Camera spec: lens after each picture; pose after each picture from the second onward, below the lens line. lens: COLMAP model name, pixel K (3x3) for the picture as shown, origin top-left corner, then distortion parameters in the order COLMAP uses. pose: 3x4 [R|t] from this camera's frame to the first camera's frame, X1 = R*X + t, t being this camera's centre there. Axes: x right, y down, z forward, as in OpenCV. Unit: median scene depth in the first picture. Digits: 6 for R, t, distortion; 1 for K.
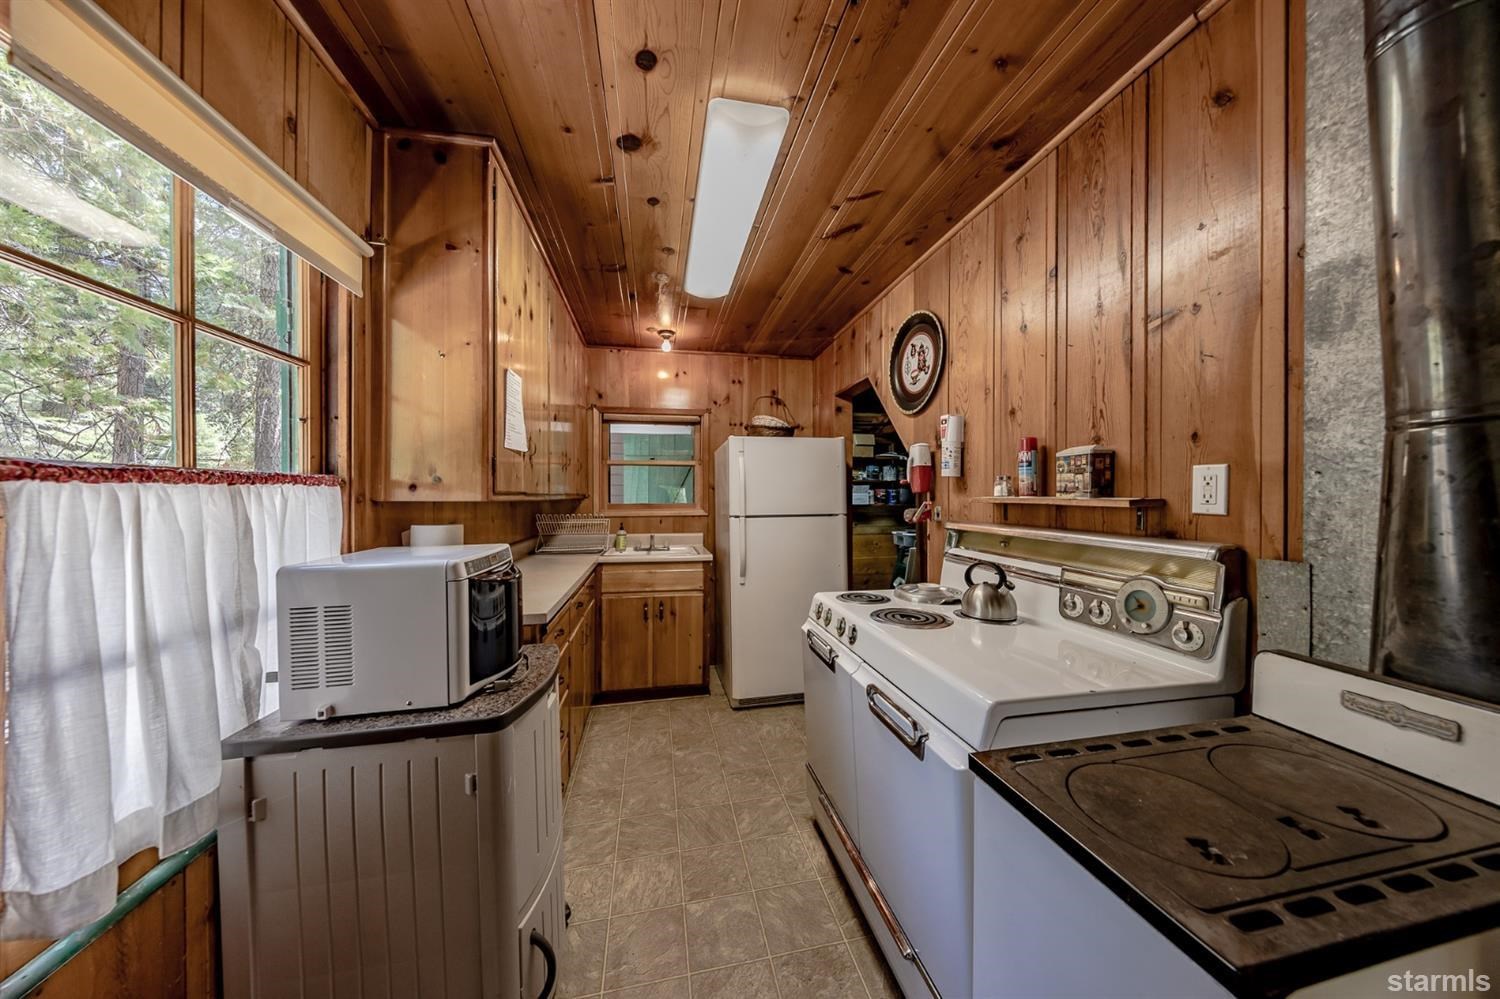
lens RADIAL K [[475.9, 0, 746.7], [0, 475.9, 499.6], [0, 0, 1]] dist [0.000064, -0.000129]
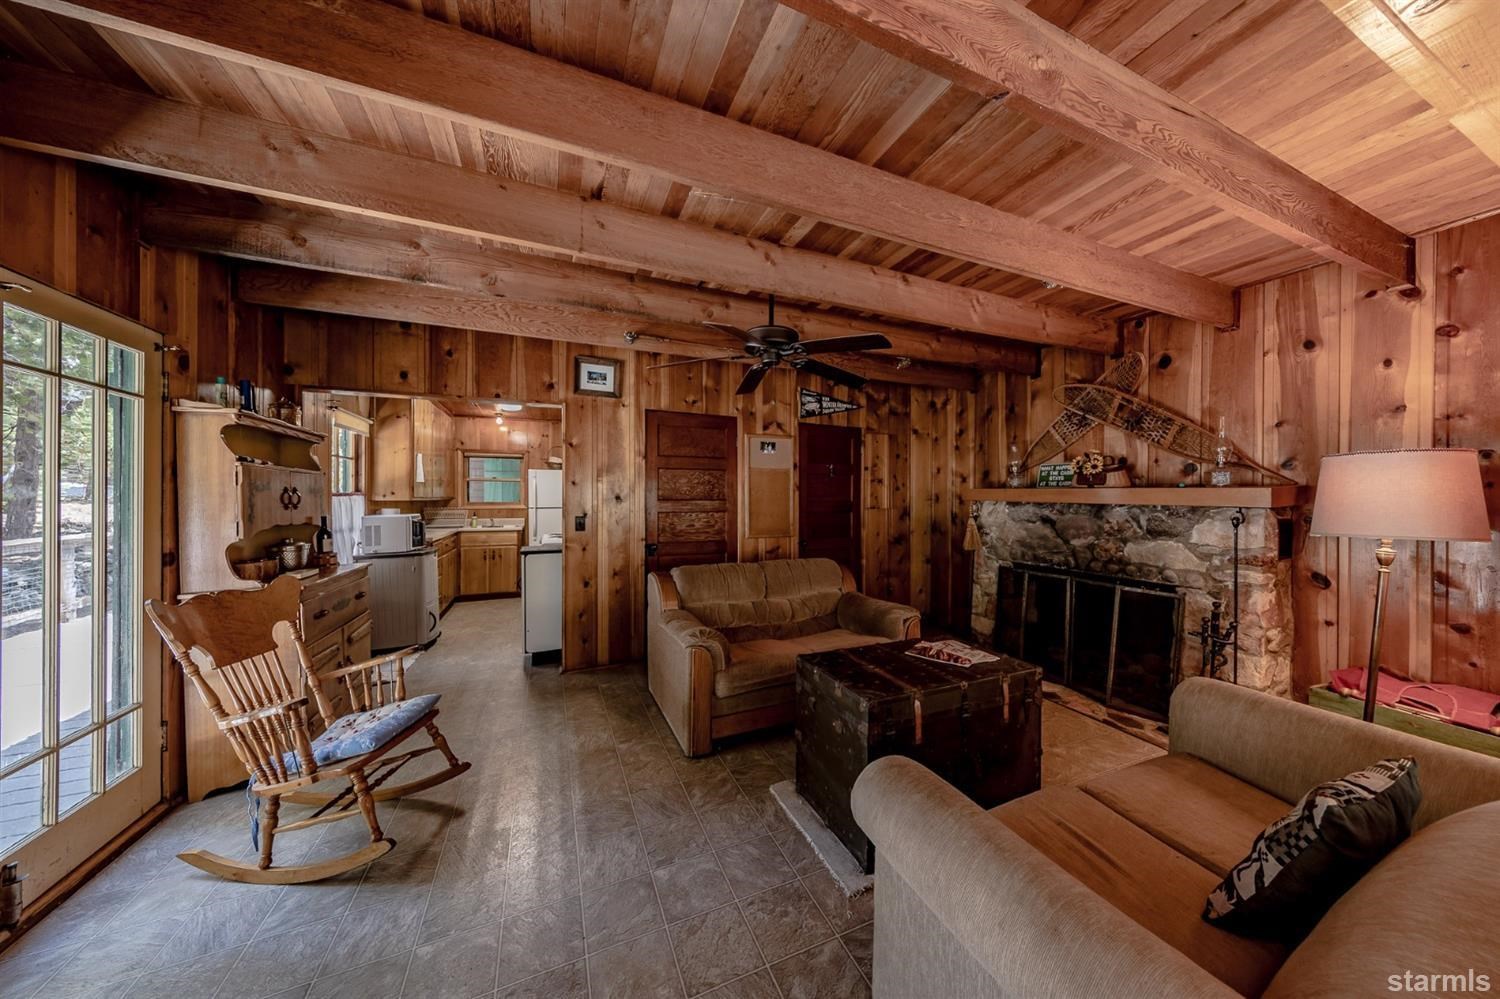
lens RADIAL K [[475.9, 0, 758.5], [0, 475.9, 501.6], [0, 0, 1]] dist [0.000064, -0.000129]
pose [[0.975159, 0.002898, 0.221486, 0.465864], [-0.003673, 0.999988, 0.003090, -0.003936], [-0.221475, -0.003826, 0.975159, -1.213395]]
